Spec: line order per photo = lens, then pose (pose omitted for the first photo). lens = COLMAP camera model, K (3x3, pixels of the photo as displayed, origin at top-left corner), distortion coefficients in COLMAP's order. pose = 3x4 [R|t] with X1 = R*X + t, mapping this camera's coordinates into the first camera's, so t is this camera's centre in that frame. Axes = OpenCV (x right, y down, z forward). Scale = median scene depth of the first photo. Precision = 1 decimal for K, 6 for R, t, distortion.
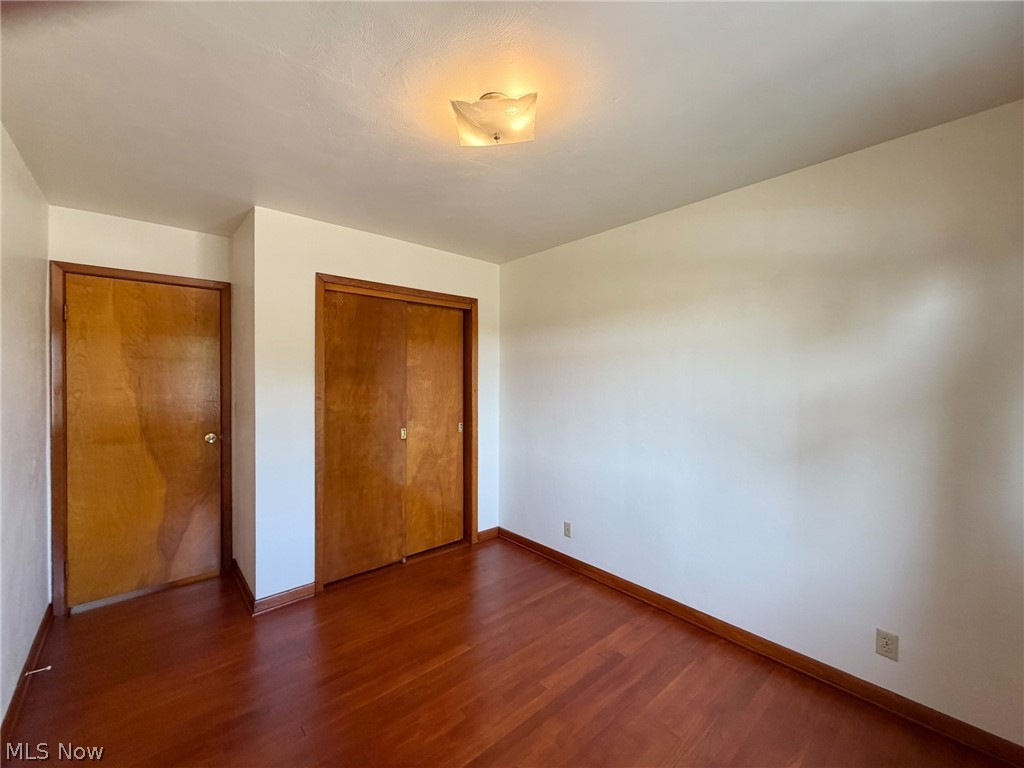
lens RADIAL K [[419.0, 0, 515.0], [0, 419.0, 381.1], [0, 0, 1]] dist [0.001979, -0.000050]
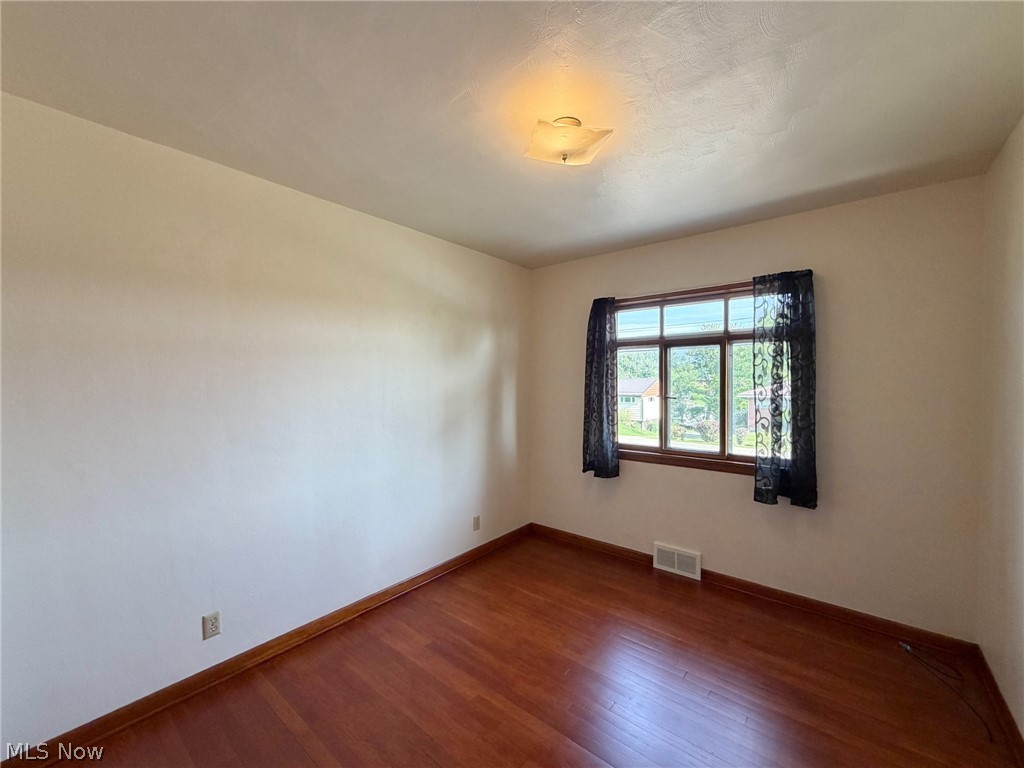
lens RADIAL K [[419.0, 0, 515.0], [0, 419.0, 381.1], [0, 0, 1]] dist [0.001979, -0.000050]
pose [[-0.171805, 0.004245, 0.985122, -0.827467], [0.015533, 0.999878, -0.001600, 0.007914], [-0.985008, 0.015027, -0.171850, 0.983045]]
